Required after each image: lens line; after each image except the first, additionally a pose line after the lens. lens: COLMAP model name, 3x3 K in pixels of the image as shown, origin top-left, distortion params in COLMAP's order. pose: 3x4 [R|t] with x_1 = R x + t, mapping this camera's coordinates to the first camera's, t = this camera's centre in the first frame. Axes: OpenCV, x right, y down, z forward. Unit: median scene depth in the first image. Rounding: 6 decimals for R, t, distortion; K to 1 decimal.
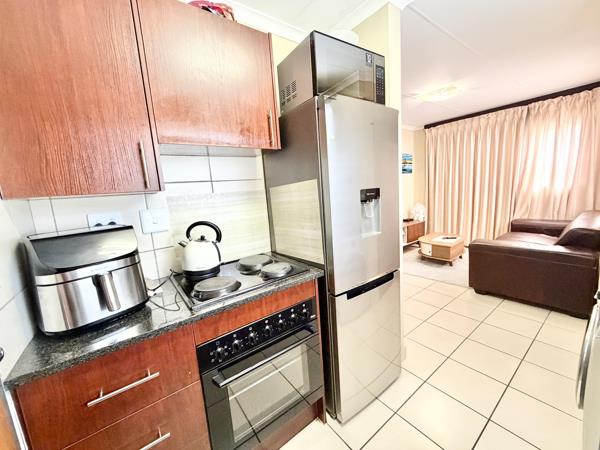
lens RADIAL K [[242.0, 0, 296.9], [0, 242.0, 225.6], [0, 0, 1]] dist [-0.001849, 0.000312]
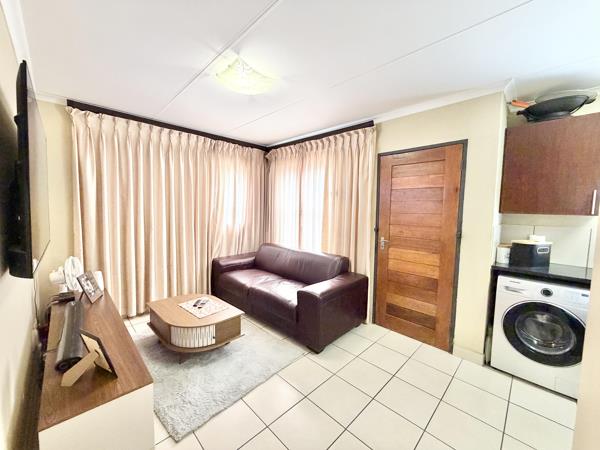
lens RADIAL K [[235.0, 0, 297.1], [0, 235.0, 233.9], [0, 0, 1]] dist [-0.000884, 0.000019]
pose [[-0.145217, -0.048833, 0.988194, -0.024968], [0.133804, 0.988636, 0.068517, -0.148715], [-0.980310, 0.142174, -0.137033, 0.839827]]
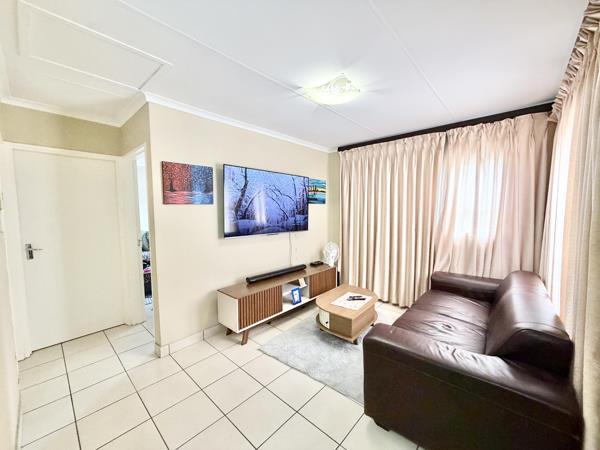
lens RADIAL K [[242.0, 0, 296.9], [0, 242.0, 225.6], [0, 0, 1]] dist [-0.001849, 0.000312]
pose [[0.979322, 0.045231, 0.197188, 0.318115], [-0.028636, 0.995865, -0.086210, -0.100328], [-0.200272, 0.078780, 0.976568, 0.330100]]
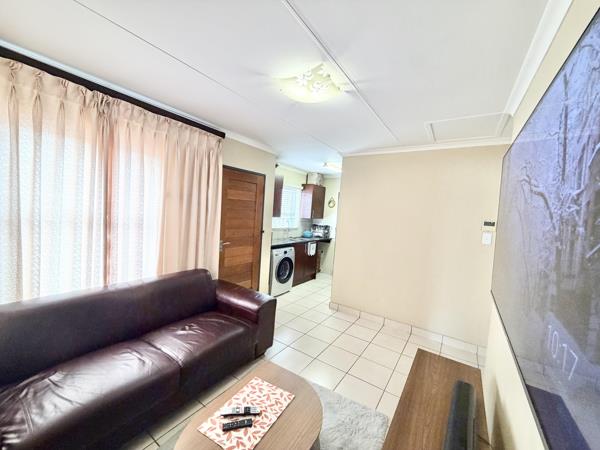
lens RADIAL K [[242.0, 0, 296.9], [0, 242.0, 225.6], [0, 0, 1]] dist [-0.001849, 0.000312]
pose [[-0.947650, 0.023425, -0.318451, 0.678856], [-0.047438, 0.975910, 0.212954, -0.291530], [0.315768, 0.216912, -0.923710, 1.319310]]
